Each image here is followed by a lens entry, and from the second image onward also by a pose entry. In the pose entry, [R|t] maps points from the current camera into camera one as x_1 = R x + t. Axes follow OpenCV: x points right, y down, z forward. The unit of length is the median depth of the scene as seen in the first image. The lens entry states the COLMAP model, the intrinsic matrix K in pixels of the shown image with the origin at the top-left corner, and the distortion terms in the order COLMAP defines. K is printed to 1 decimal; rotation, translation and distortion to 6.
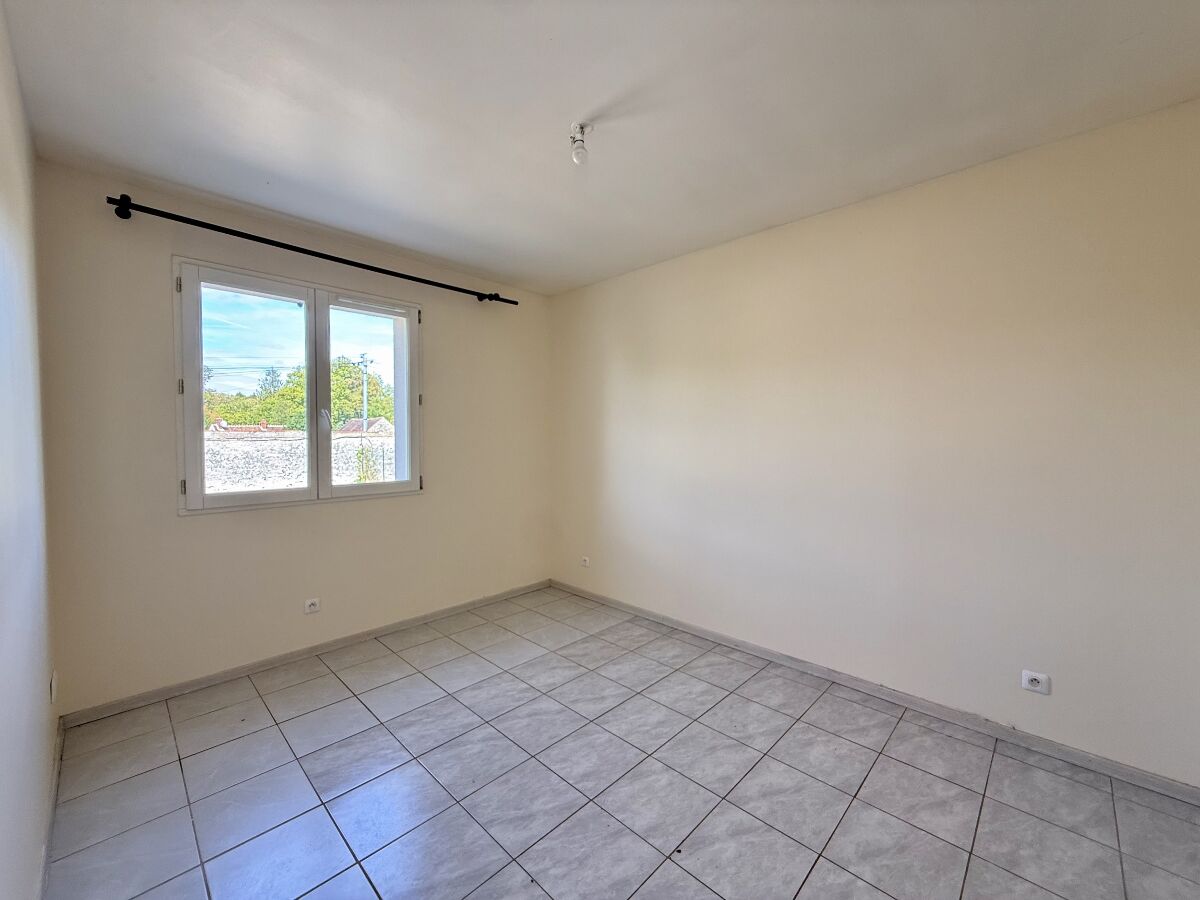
lens RADIAL K [[482.0, 0, 595.8], [0, 482.0, 451.3], [0, 0, 1]] dist [-0.000073, -0.000117]
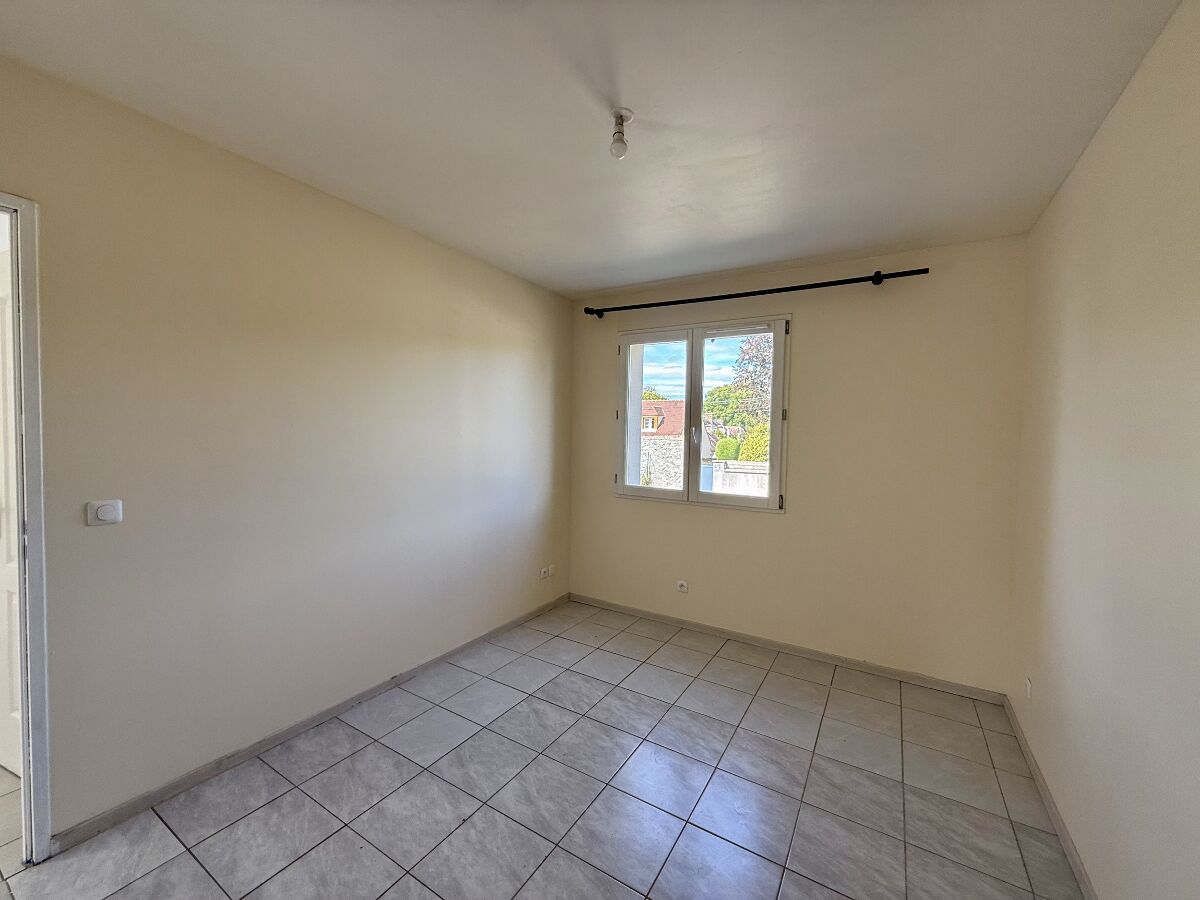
lens RADIAL K [[476.1, 0, 600.0], [0, 476.1, 450.0], [0, 0, 1]] dist [0.000795, -0.000036]
pose [[0.222702, 0.036992, -0.974185, 0.570683], [-0.057853, 0.998020, 0.024672, -0.048113], [0.973169, 0.050865, 0.224401, 0.535837]]
